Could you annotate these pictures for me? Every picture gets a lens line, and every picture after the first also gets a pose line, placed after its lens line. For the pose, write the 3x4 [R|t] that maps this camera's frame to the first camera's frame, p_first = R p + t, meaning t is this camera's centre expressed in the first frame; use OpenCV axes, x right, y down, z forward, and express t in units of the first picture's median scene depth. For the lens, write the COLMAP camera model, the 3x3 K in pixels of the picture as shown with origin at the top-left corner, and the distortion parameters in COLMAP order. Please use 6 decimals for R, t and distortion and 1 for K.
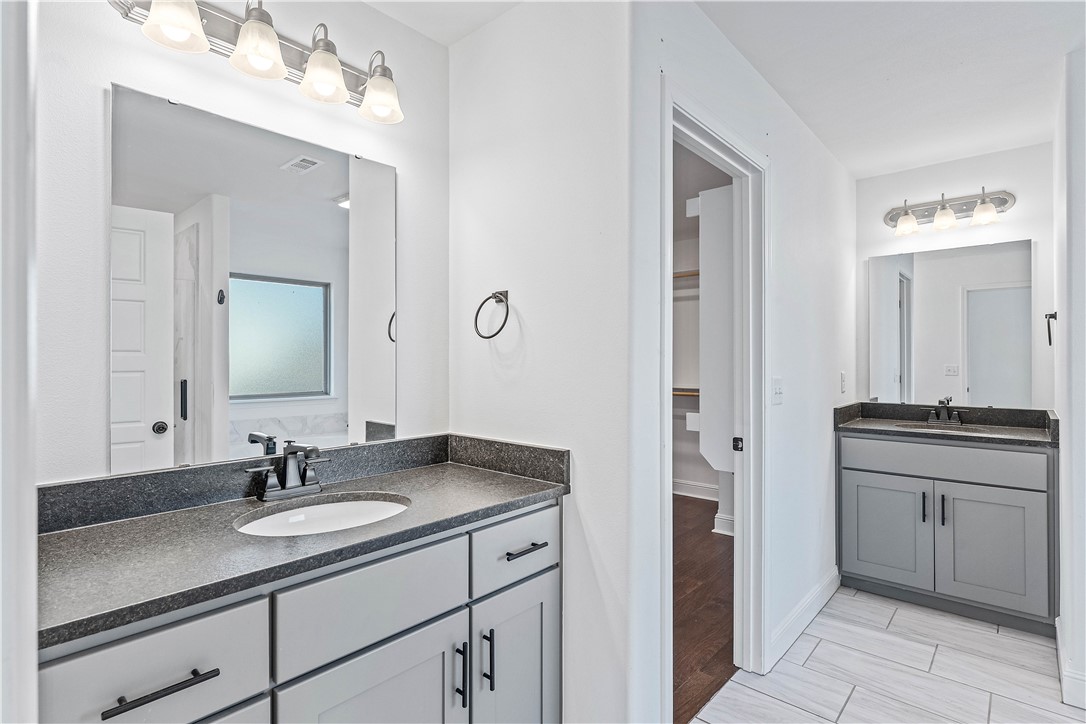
lens RADIAL K [[547.3, 0, 544.2], [0, 547.3, 357.7], [0, 0, 1]] dist [0.002659, -0.000145]
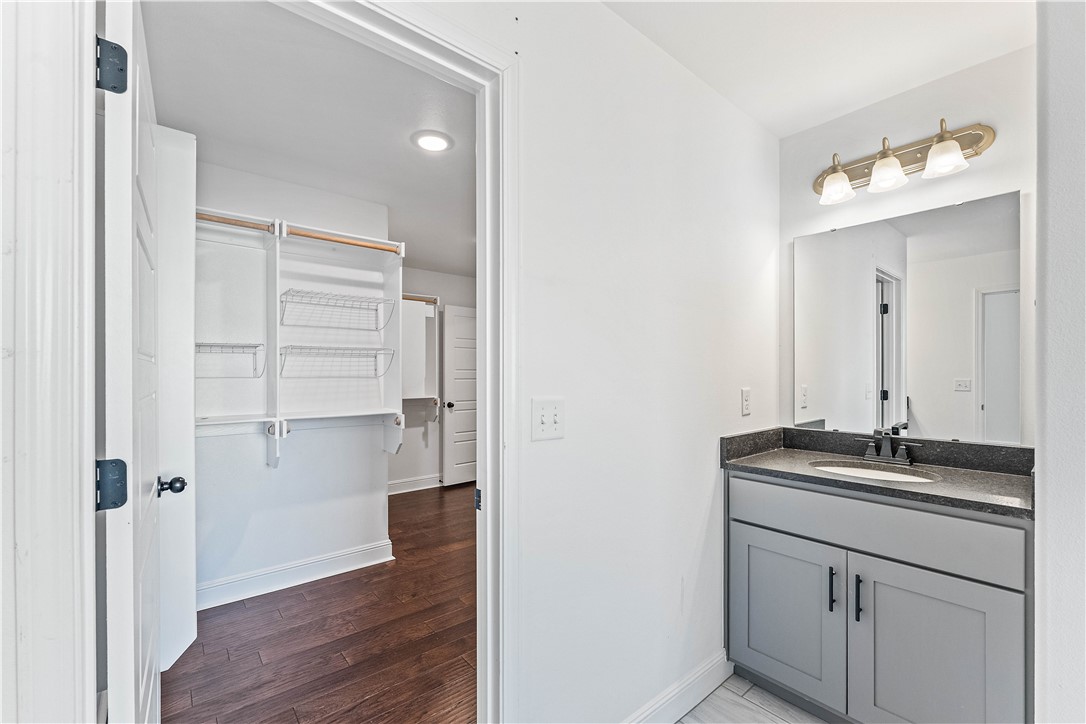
lens RADIAL K [[465.0, 0, 540.6], [0, 465.0, 373.9], [0, 0, 1]] dist [-0.002412, 0.000204]
pose [[0.989263, 0.001027, -0.146145, 0.391417], [-0.000234, 0.999985, 0.005444, 0.003061], [0.146148, -0.005352, 0.989248, 0.354225]]
